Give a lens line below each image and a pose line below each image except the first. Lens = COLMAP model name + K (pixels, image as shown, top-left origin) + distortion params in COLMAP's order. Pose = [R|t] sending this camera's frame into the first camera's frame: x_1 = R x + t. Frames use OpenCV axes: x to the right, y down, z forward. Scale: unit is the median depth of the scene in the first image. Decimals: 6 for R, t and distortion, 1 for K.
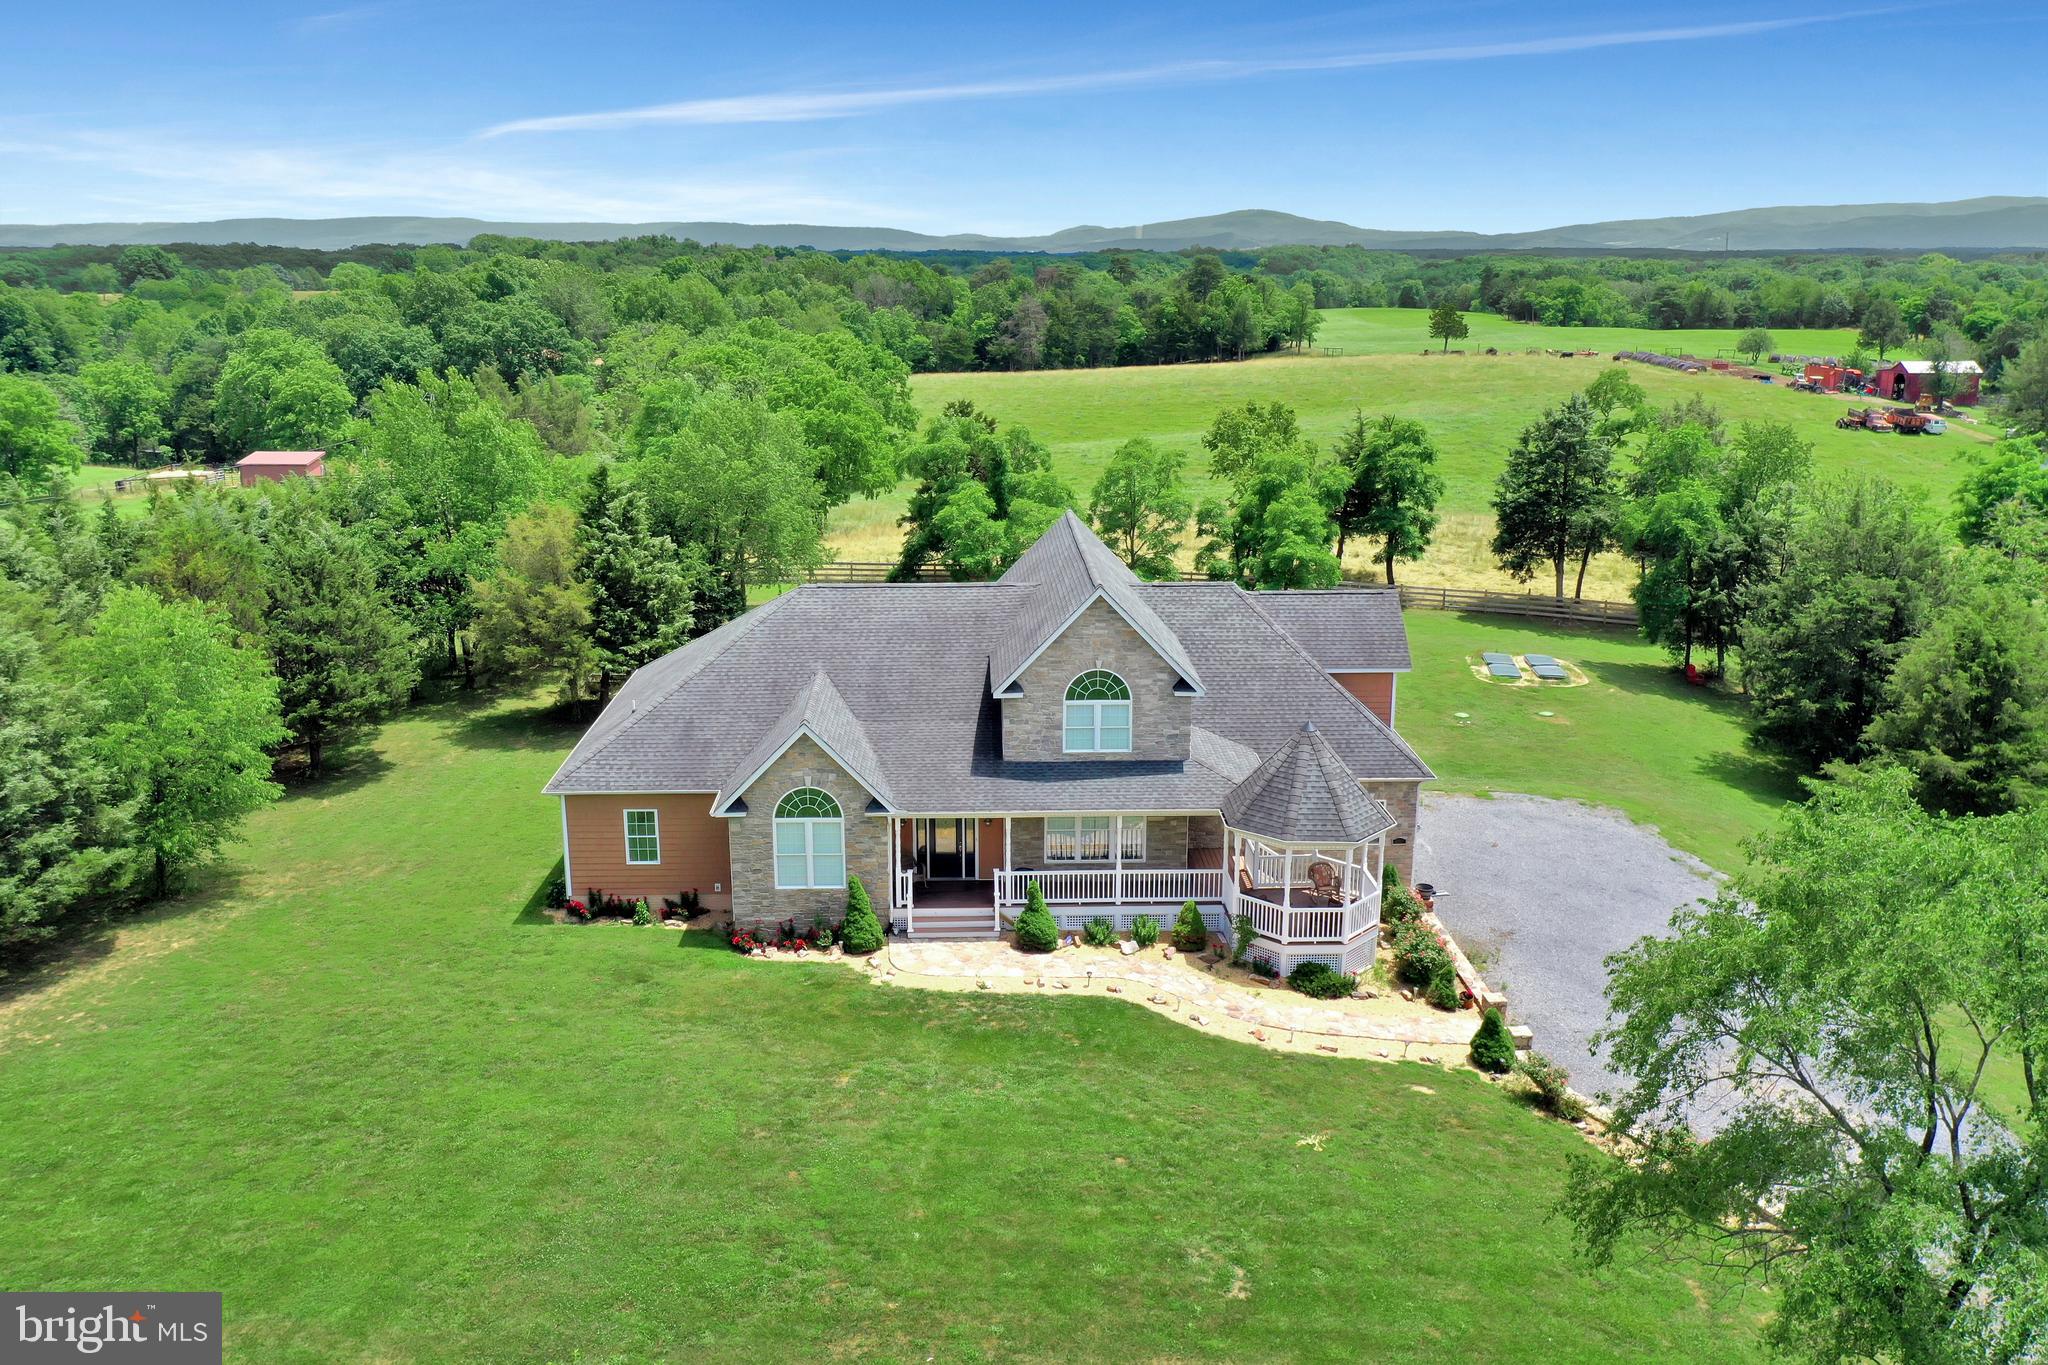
lens RADIAL K [[1605.5, 0, 1019.6], [0, 1605.5, 636.6], [0, 0, 1]] dist [-0.006805, -0.003452]
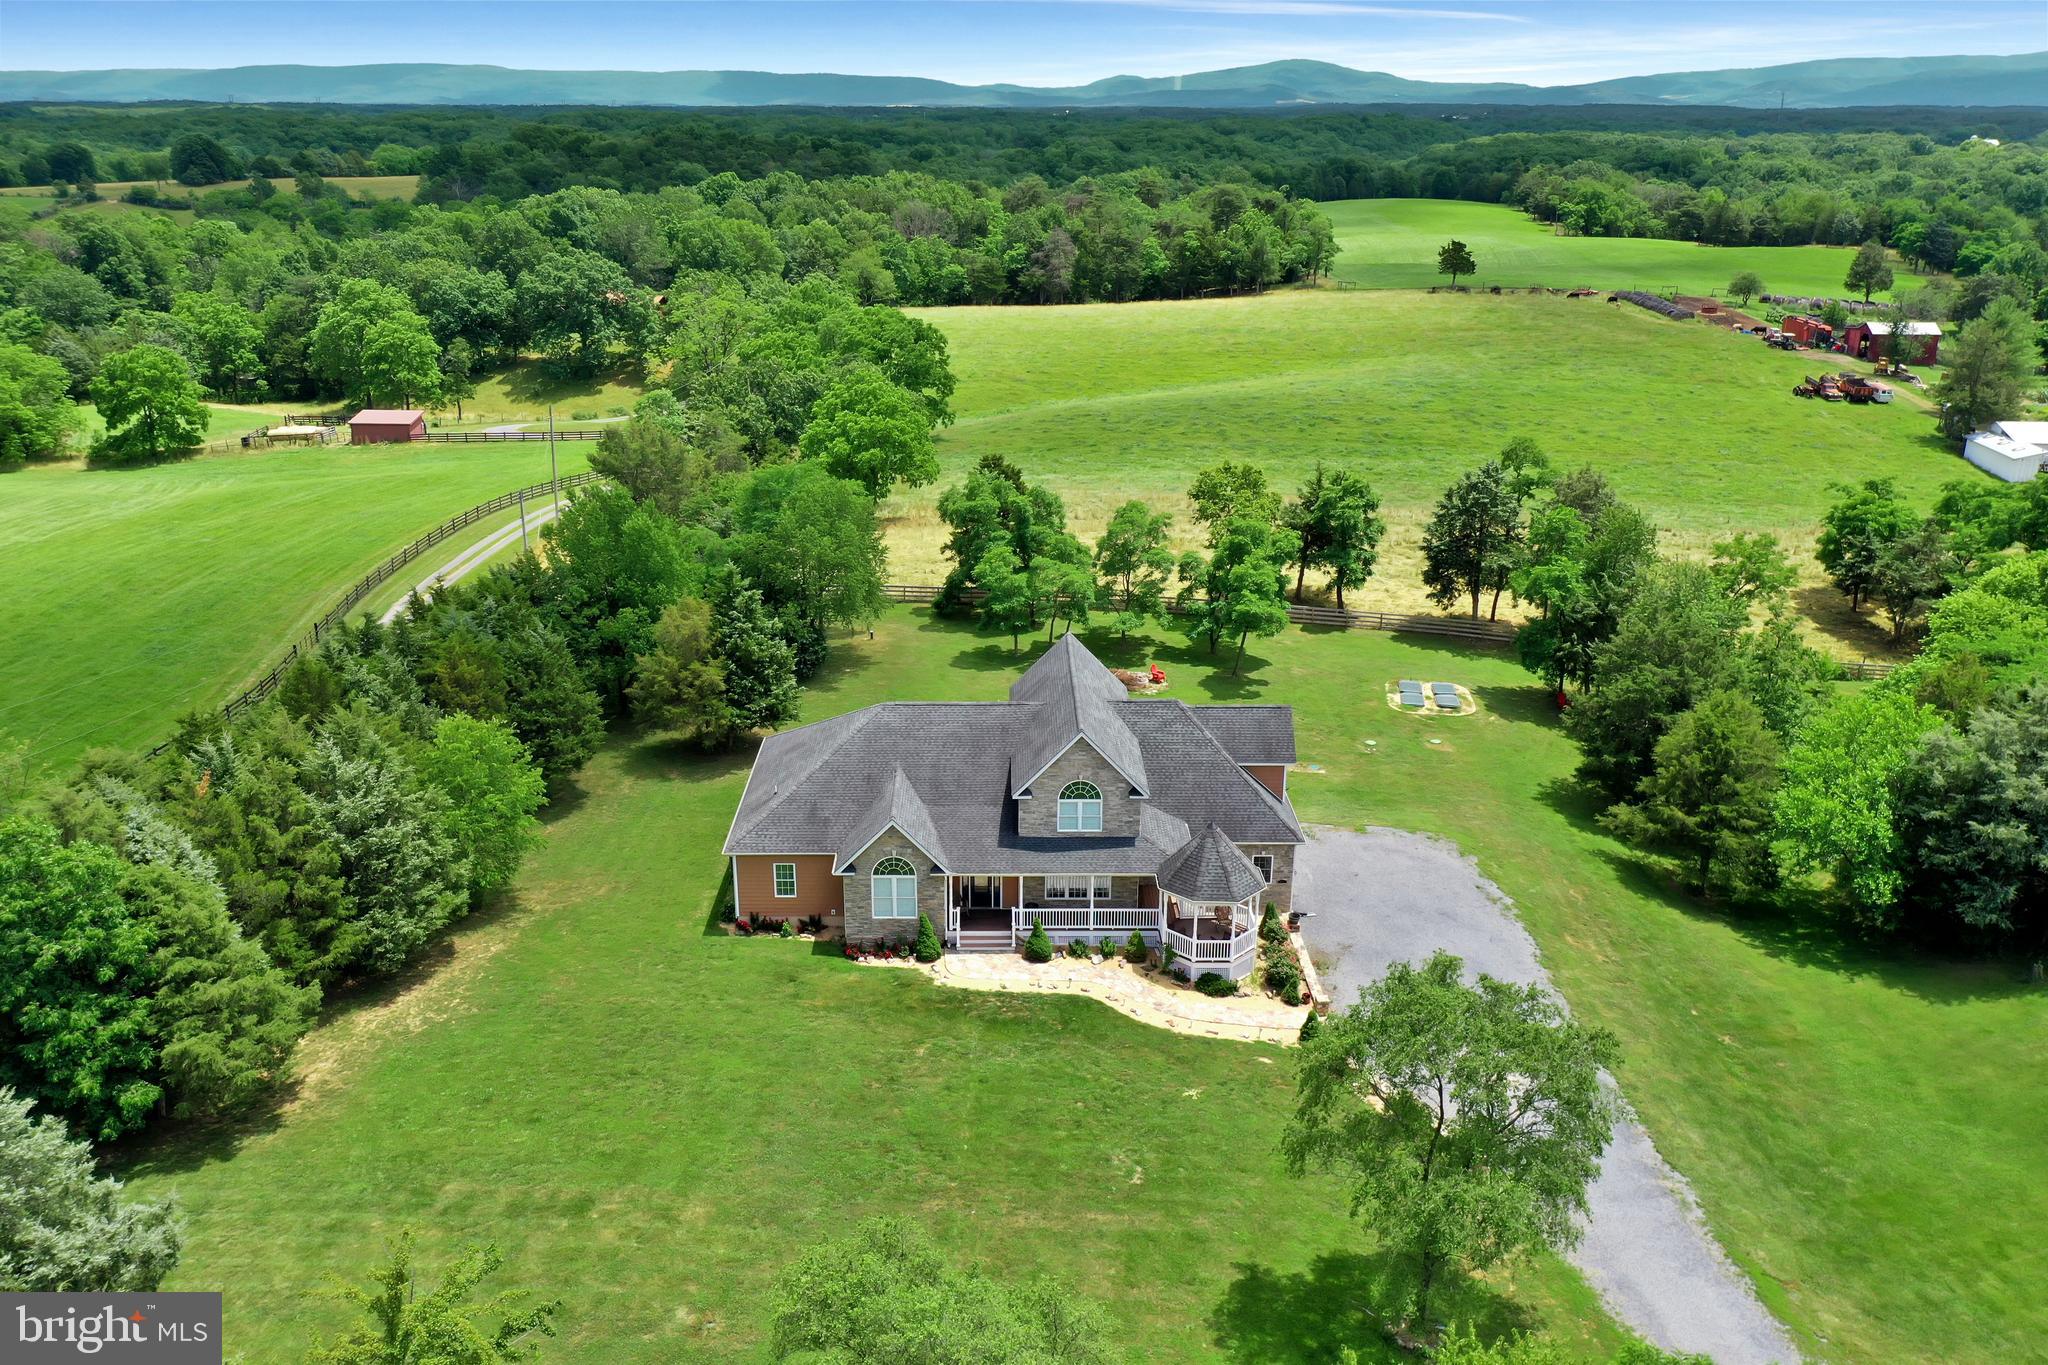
lens RADIAL K [[1605.5, 0, 1019.6], [0, 1605.5, 636.6], [0, 0, 1]] dist [-0.006805, -0.003452]
pose [[0.999776, 0.010367, -0.018438, 0.014583], [-0.008786, 0.996439, 0.083861, -0.206012], [0.019242, -0.083680, 0.996307, -0.442862]]
